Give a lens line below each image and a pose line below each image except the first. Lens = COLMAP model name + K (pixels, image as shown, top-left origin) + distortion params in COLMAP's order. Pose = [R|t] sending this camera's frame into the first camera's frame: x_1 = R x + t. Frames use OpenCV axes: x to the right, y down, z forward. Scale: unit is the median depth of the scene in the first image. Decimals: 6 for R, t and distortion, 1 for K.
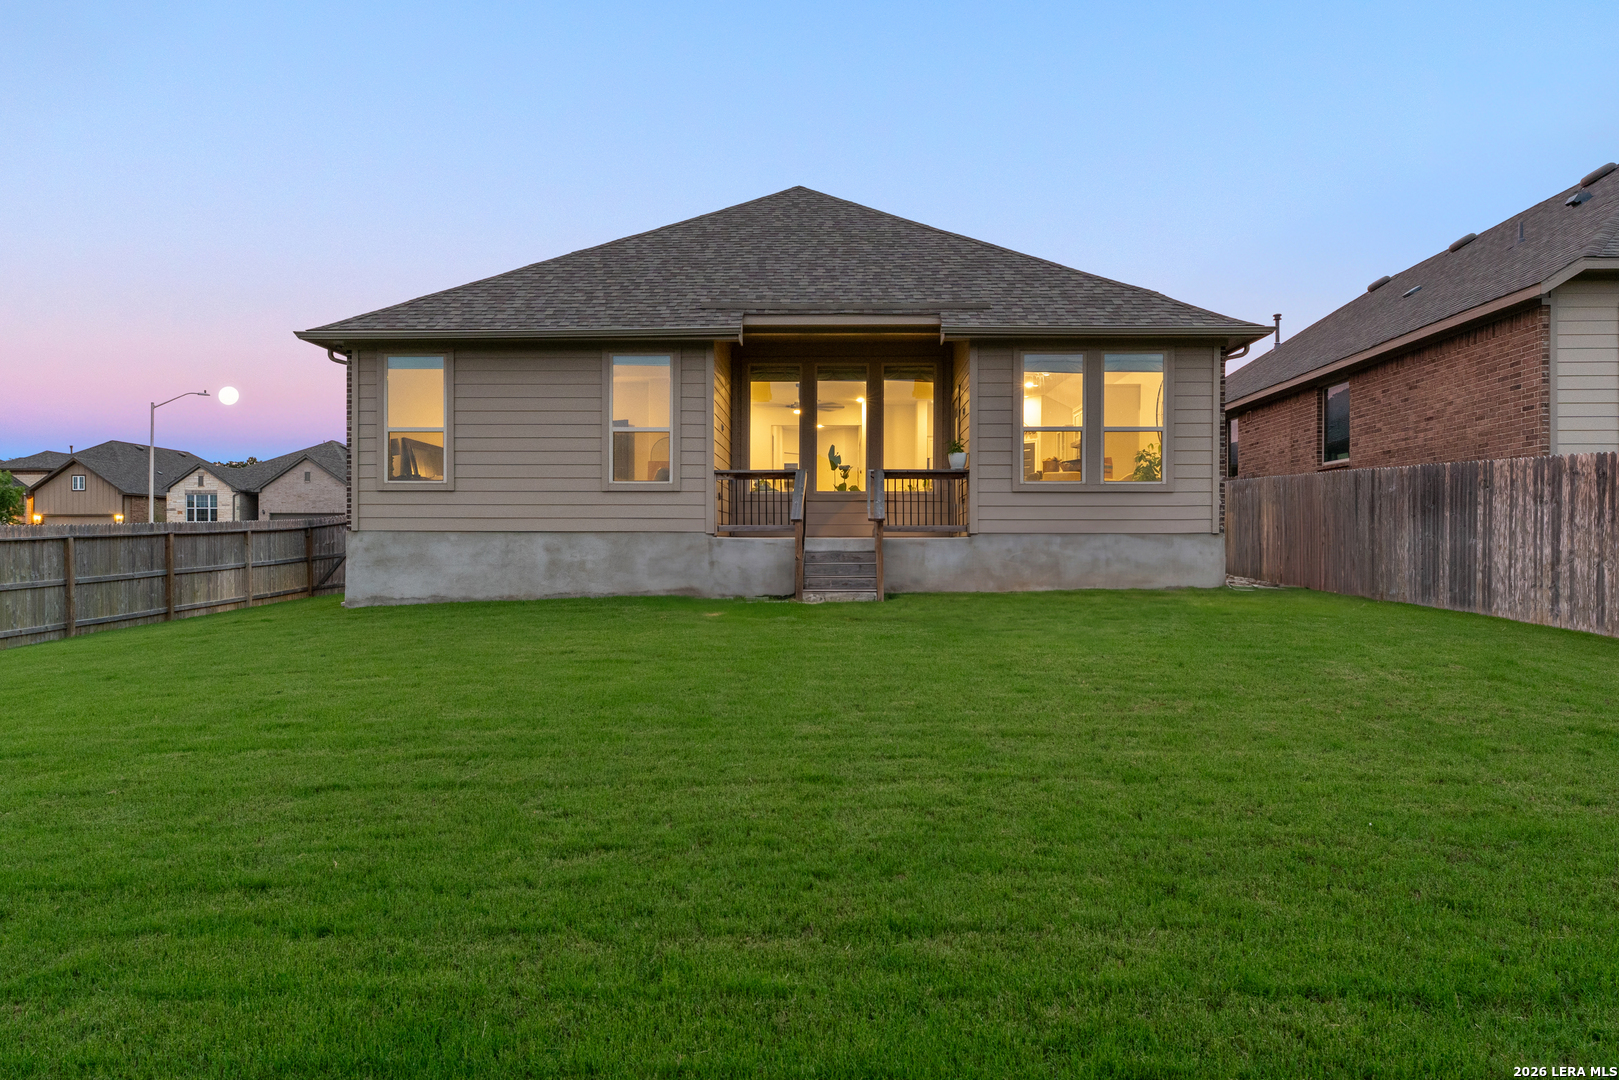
lens RADIAL K [[1006.8, 0, 809.5], [0, 1006.8, 540.0], [0, 0, 1]] dist [-0.005339, -0.000367]
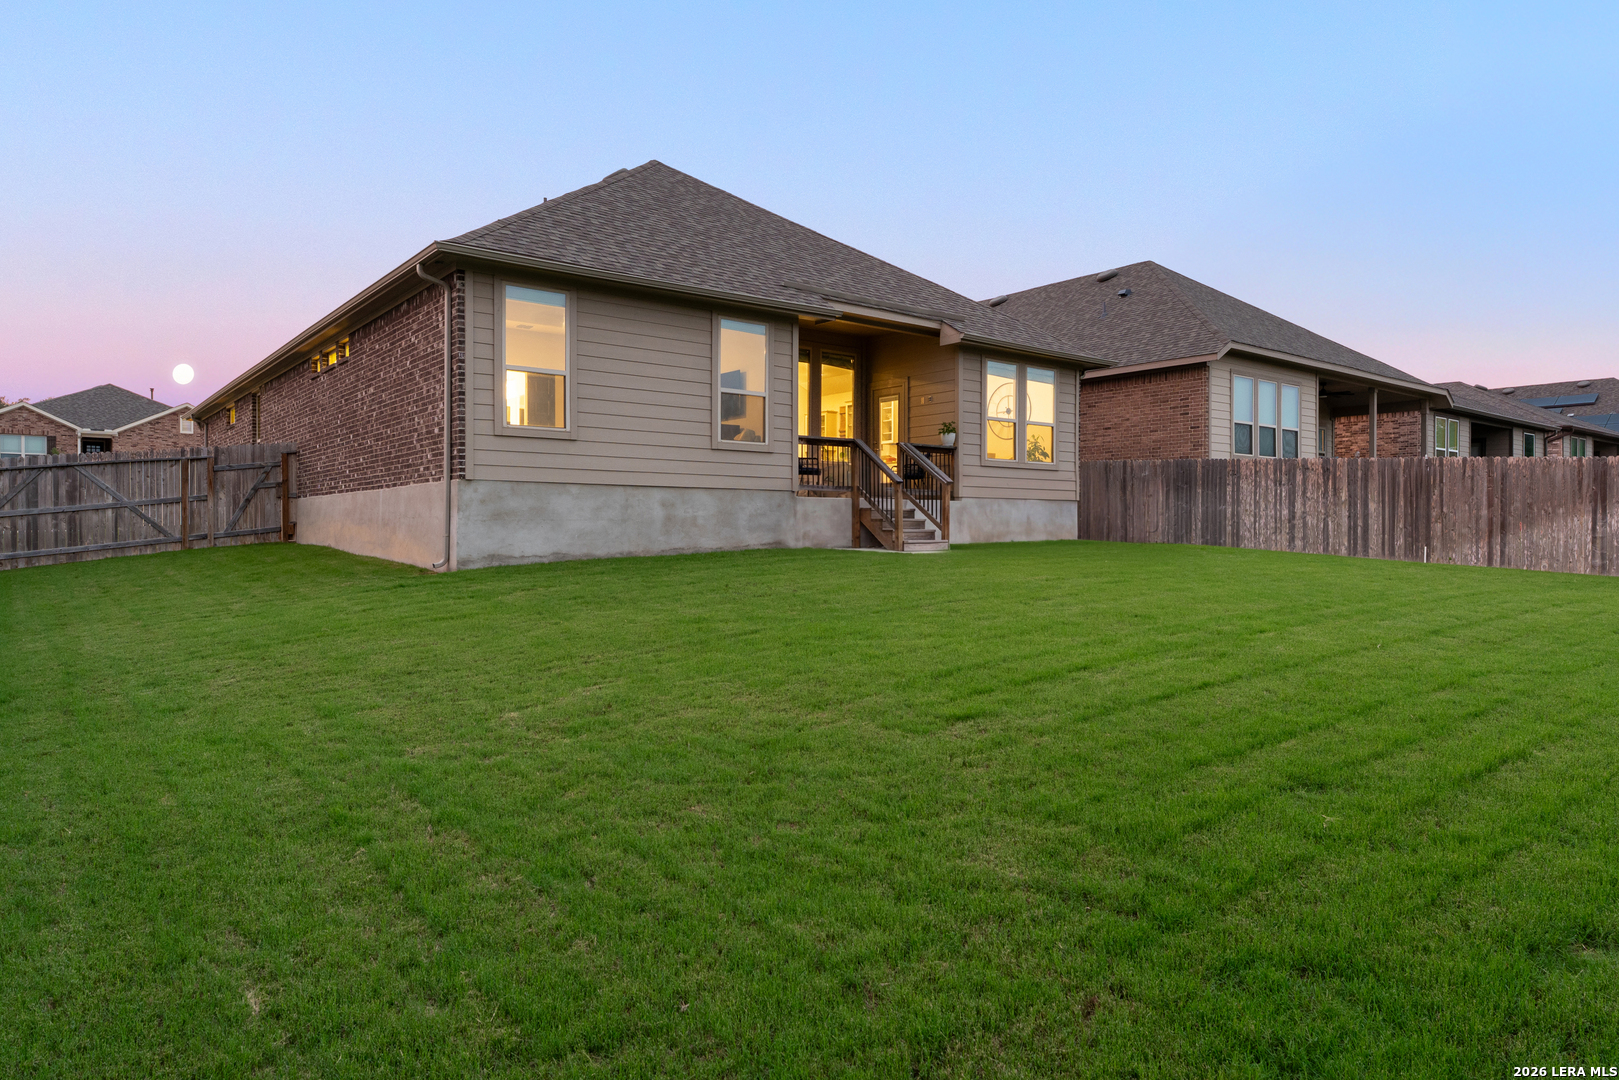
lens RADIAL K [[1006.8, 0, 809.5], [0, 1006.8, 540.0], [0, 0, 1]] dist [-0.005339, -0.000367]
pose [[0.764599, -0.006607, 0.644472, -0.792668], [-0.006489, 0.999818, 0.017949, 0.025483], [-0.644473, -0.017905, 0.764417, 0.146885]]
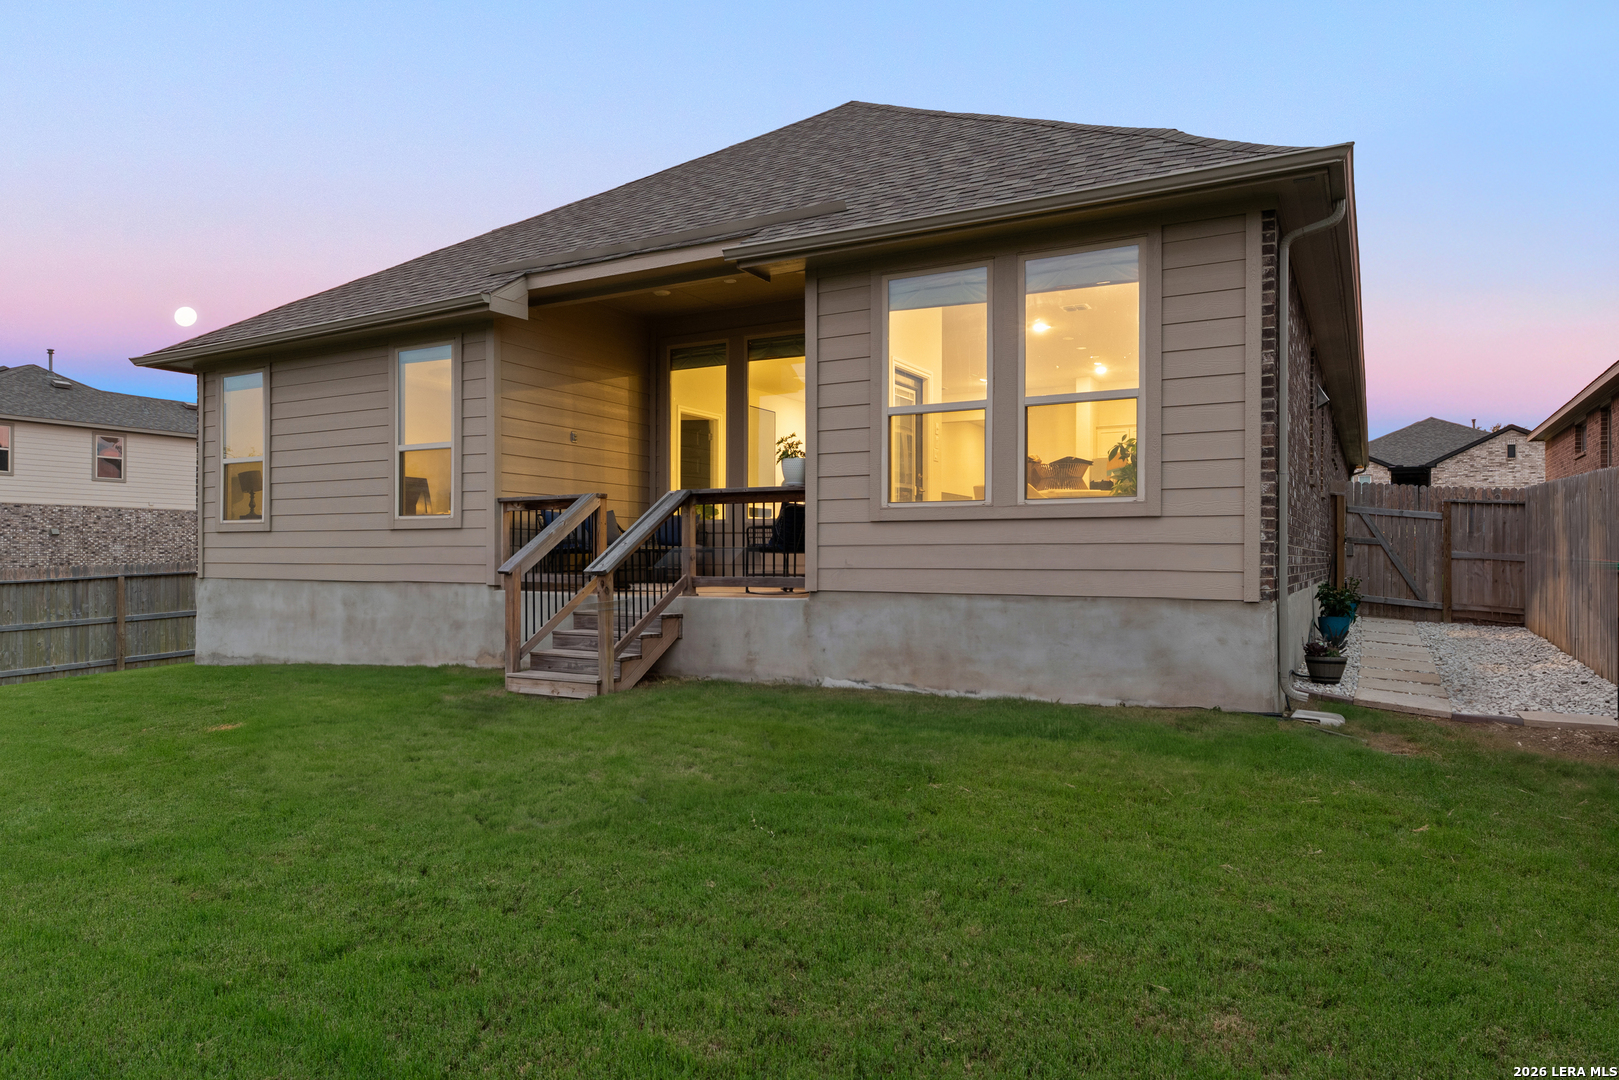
lens RADIAL K [[1006.8, 0, 809.5], [0, 1006.8, 540.0], [0, 0, 1]] dist [-0.005339, -0.000367]
pose [[0.887556, -0.008263, -0.460625, 0.429829], [0.005117, 0.999954, -0.008077, -0.032490], [0.460671, 0.004811, 0.887558, 0.467191]]
